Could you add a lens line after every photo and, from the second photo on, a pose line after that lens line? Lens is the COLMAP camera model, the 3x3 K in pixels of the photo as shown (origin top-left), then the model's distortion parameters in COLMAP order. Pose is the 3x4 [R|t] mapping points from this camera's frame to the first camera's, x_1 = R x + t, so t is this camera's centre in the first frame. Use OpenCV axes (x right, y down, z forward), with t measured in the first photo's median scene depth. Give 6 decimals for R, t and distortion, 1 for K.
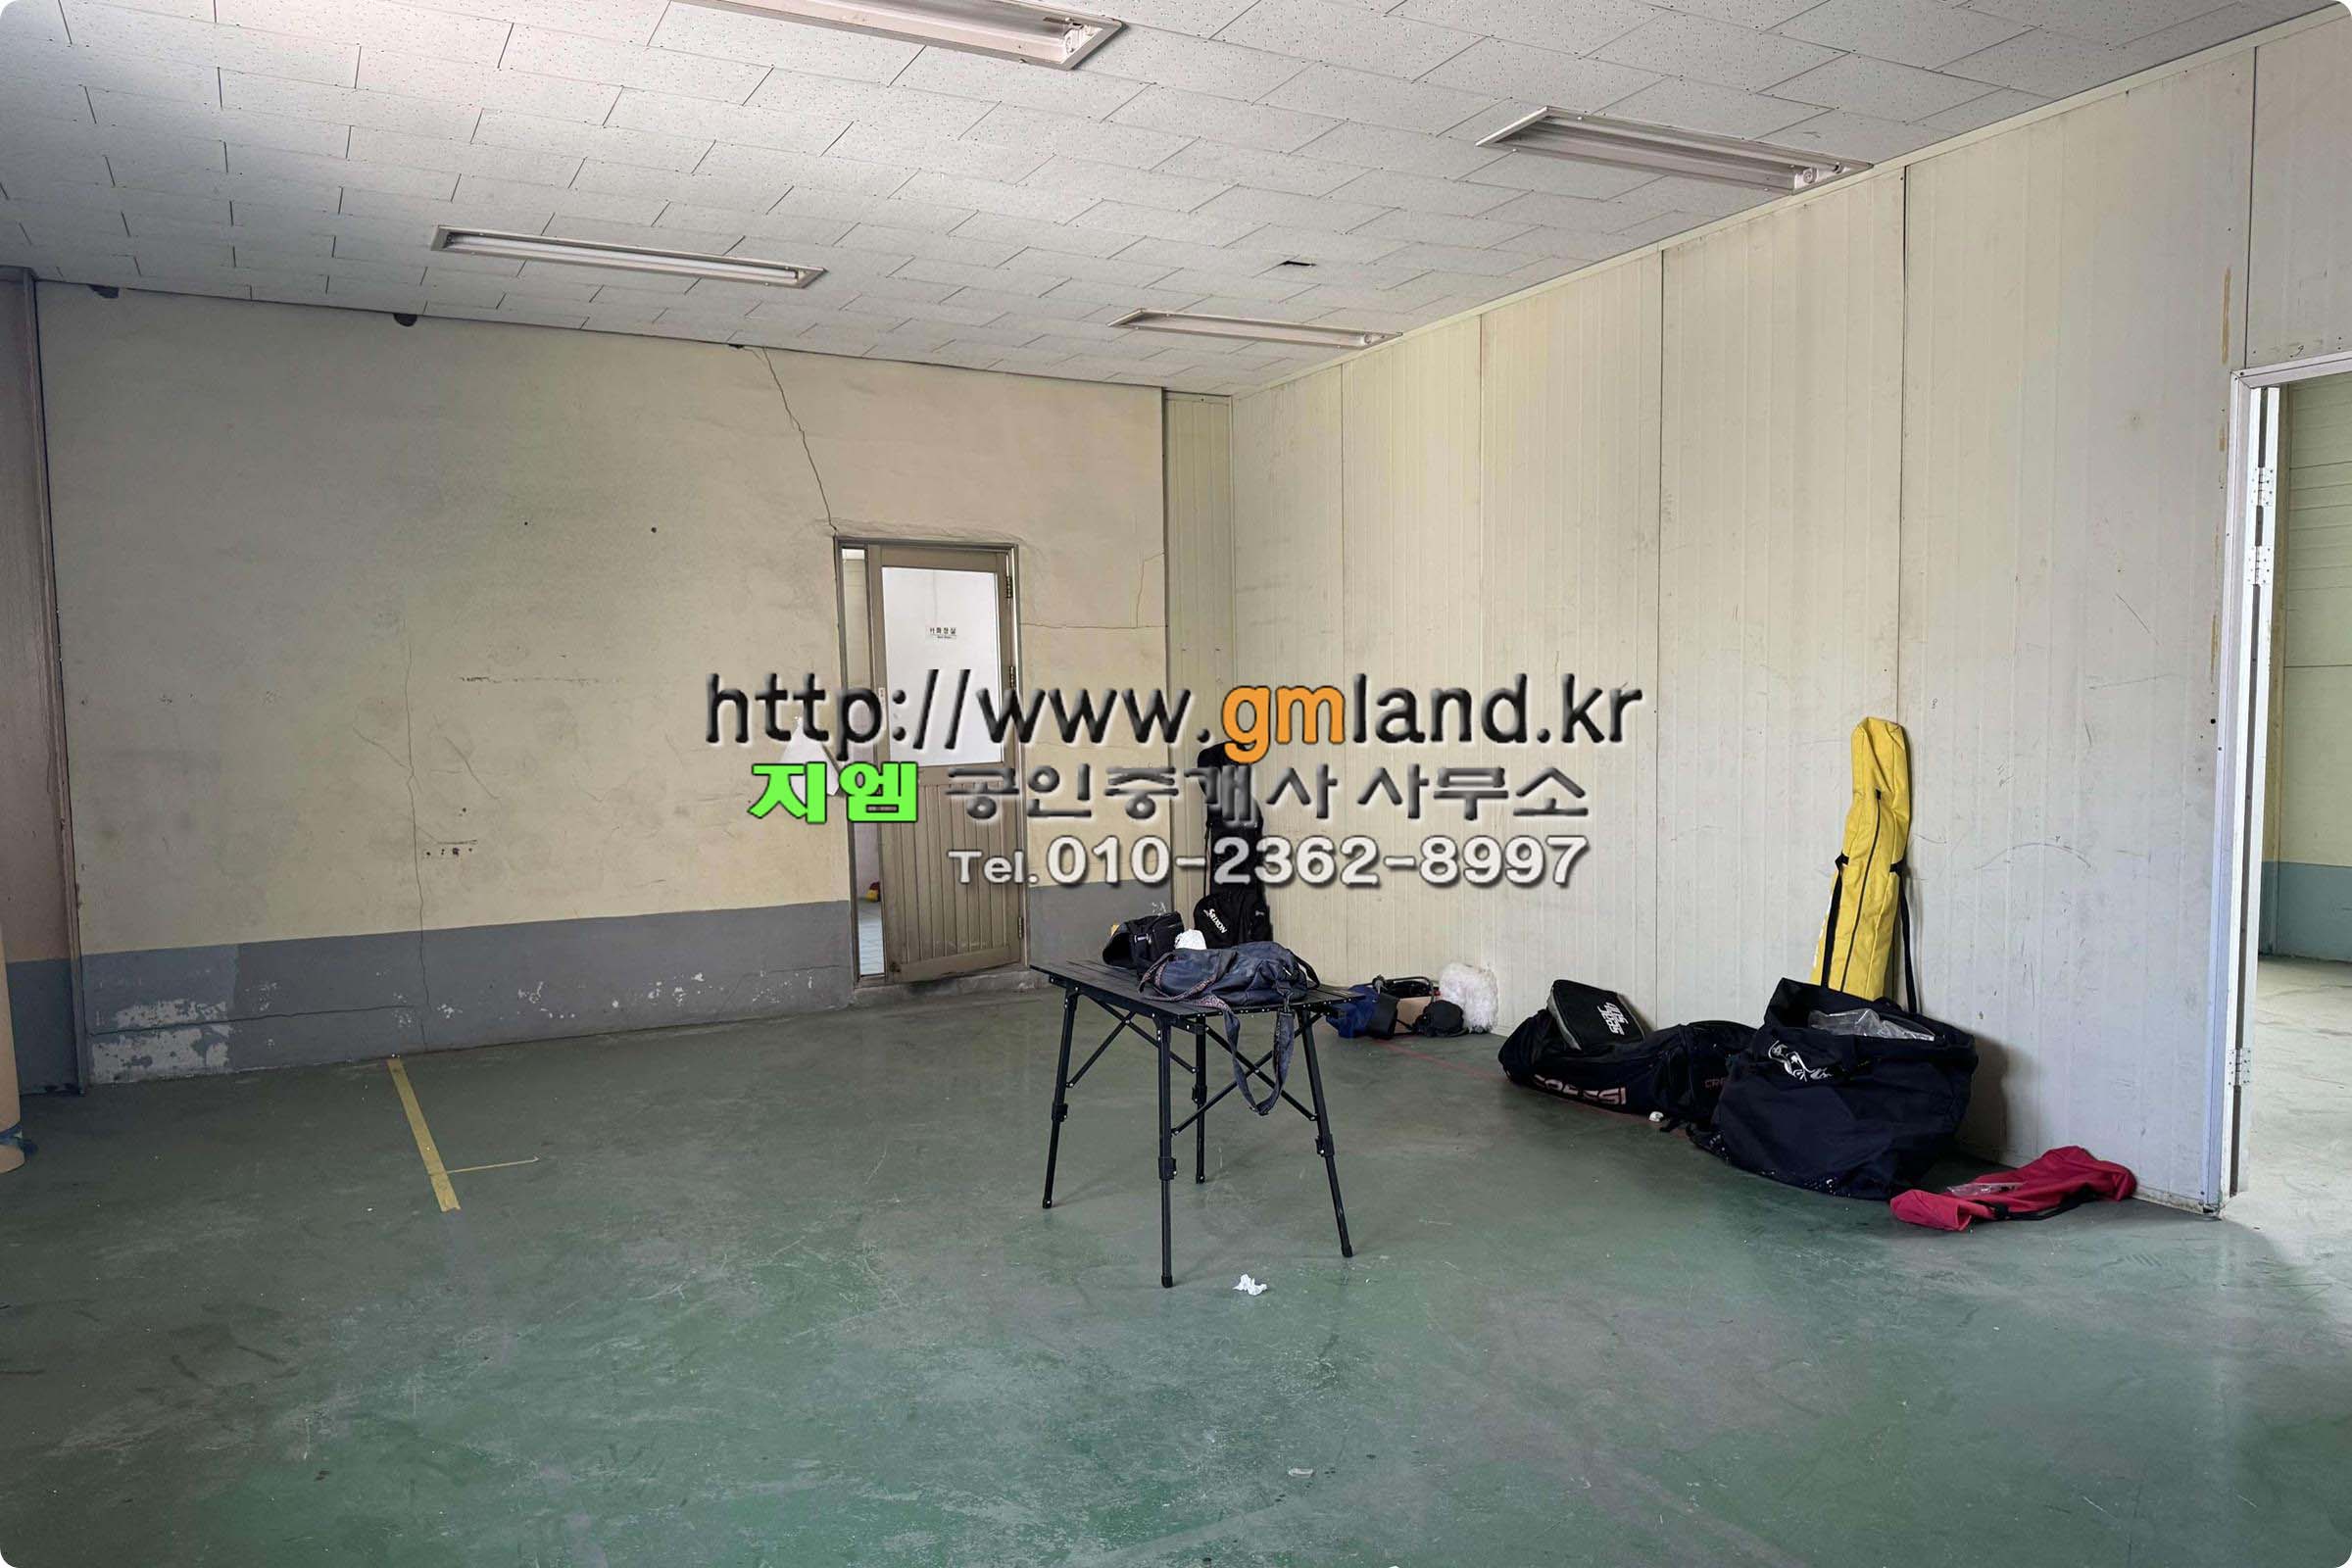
lens RADIAL K [[1670.2, 0, 1176.0], [0, 1670.2, 784.0], [0, 0, 1]] dist [0.087204, -0.128147]
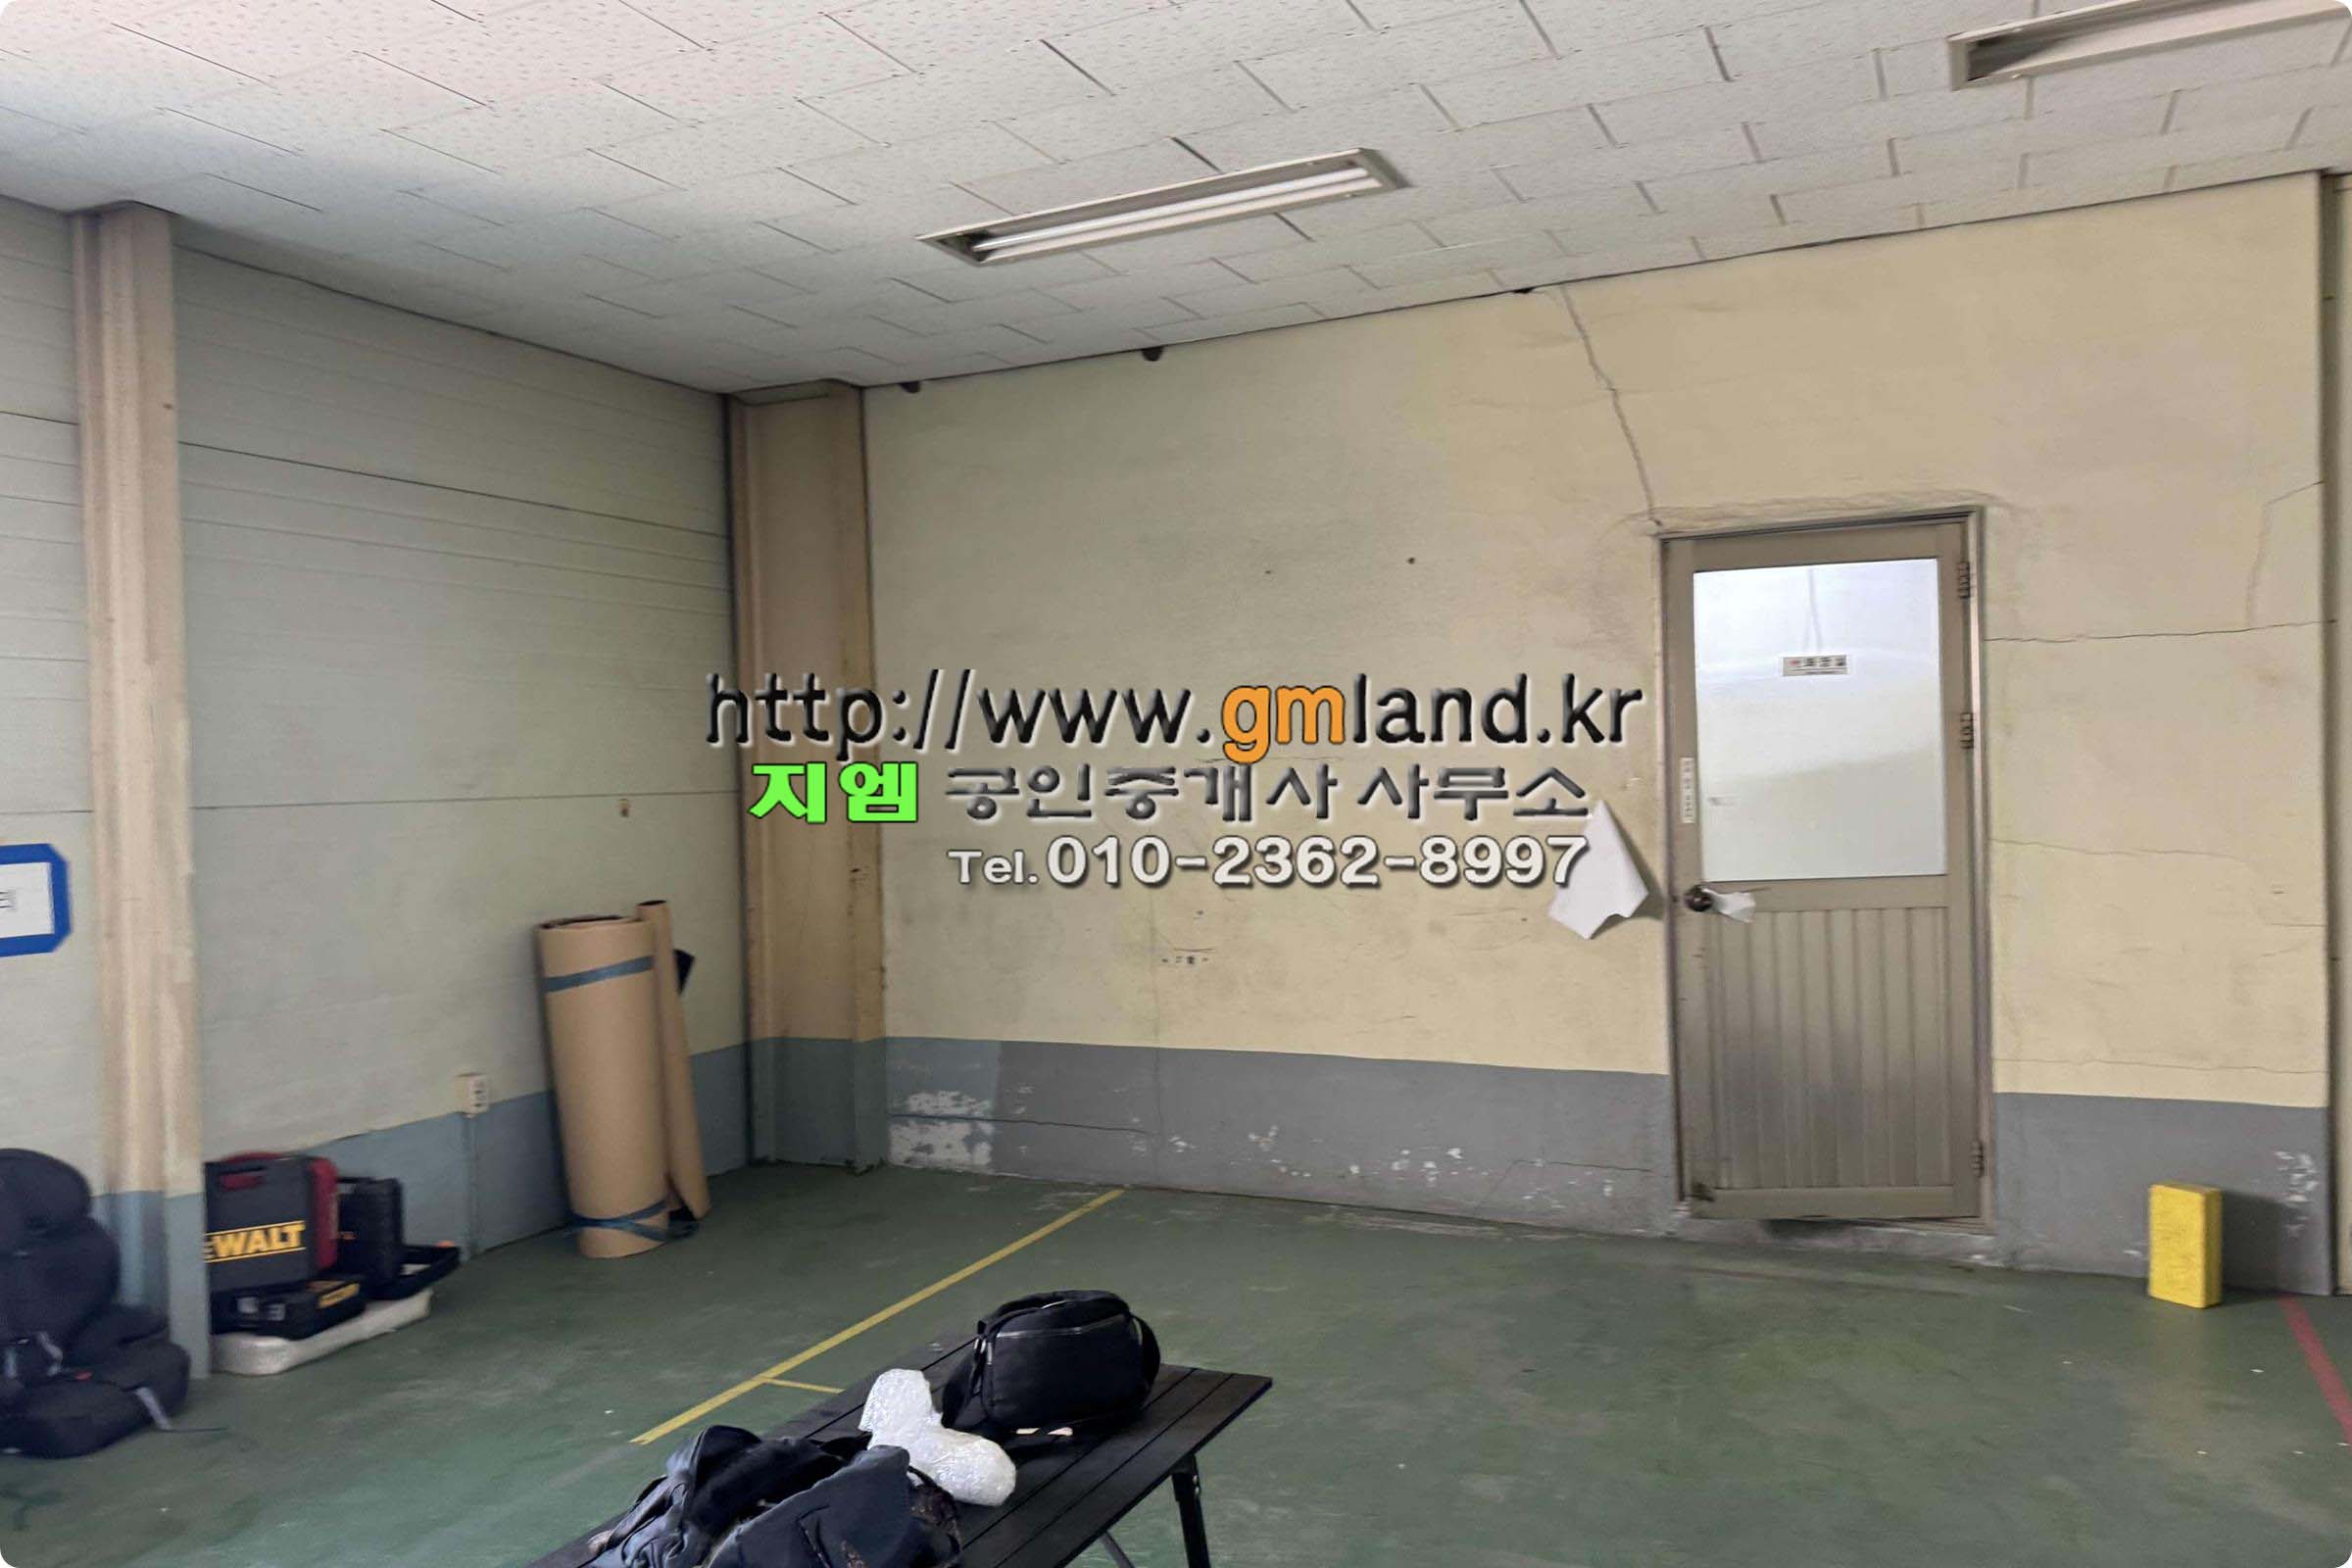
lens RADIAL K [[1670.2, 0, 1176.0], [0, 1670.2, 784.0], [0, 0, 1]] dist [0.087204, -0.128147]
pose [[0.581244, 0.001908, -0.813727, 0.264666], [-0.012907, 0.999893, -0.006875, -0.044071], [0.813627, 0.014499, 0.581207, 0.496460]]
